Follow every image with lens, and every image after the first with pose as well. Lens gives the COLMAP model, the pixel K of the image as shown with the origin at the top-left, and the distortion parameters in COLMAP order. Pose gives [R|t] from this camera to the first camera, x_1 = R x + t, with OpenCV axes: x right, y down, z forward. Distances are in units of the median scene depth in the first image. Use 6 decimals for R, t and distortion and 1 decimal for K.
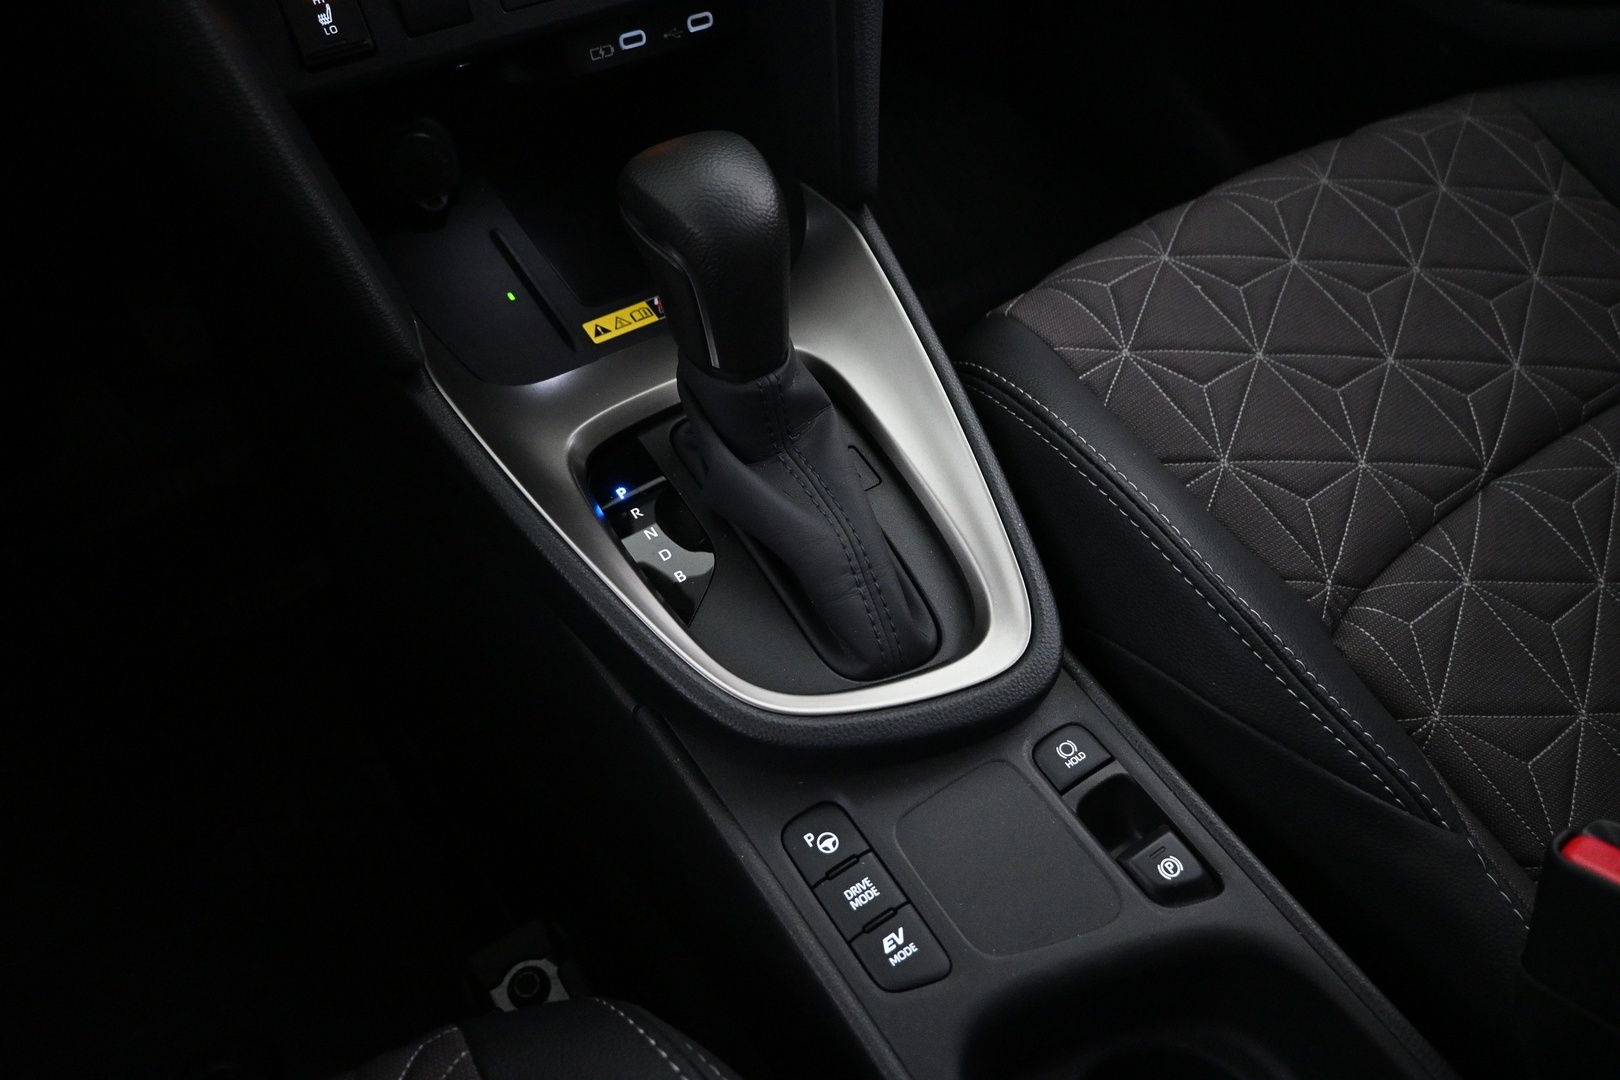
lens RADIAL K [[1120.9, 0, 811.3], [0, 1120.9, 537.4], [0, 0, 1]] dist [-0.003351, 0.003654]
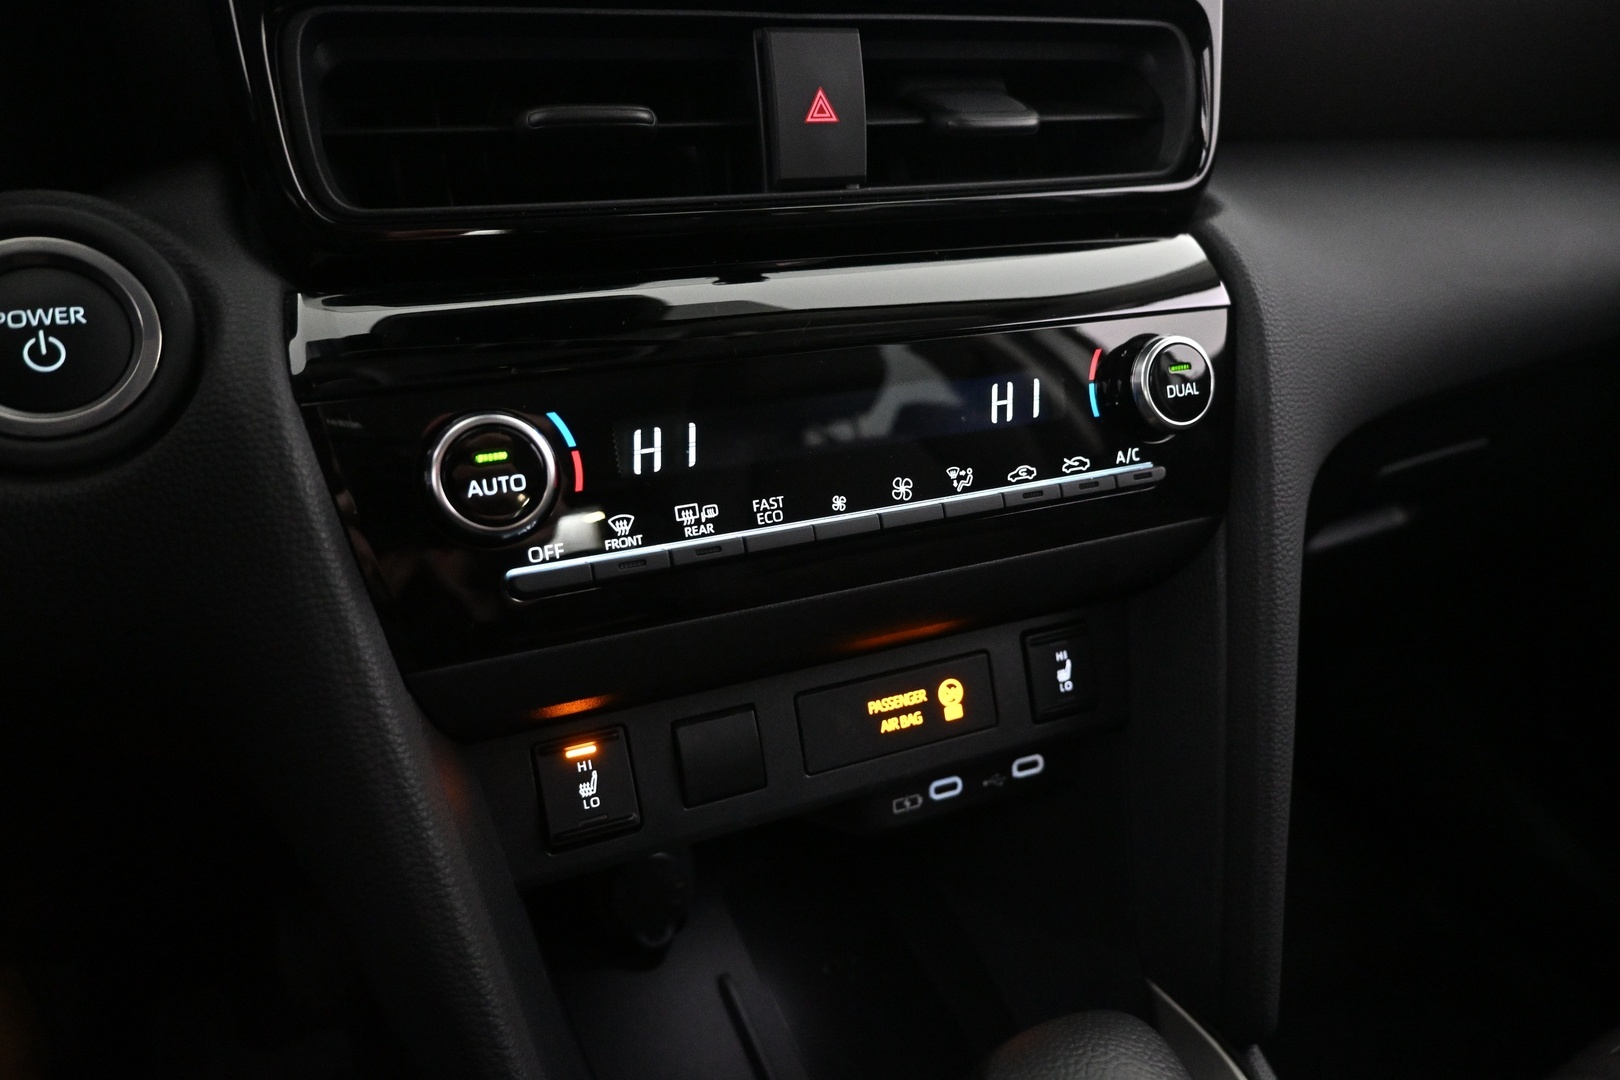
lens RADIAL K [[1120.9, 0, 809.2], [0, 1120.9, 541.7], [0, 0, 1]] dist [-0.003351, 0.003654]
pose [[0.986261, 0.069835, -0.149709, -0.149313], [-0.128475, 0.893943, -0.429372, -0.249994], [0.103845, 0.442707, 0.890633, 0.212623]]
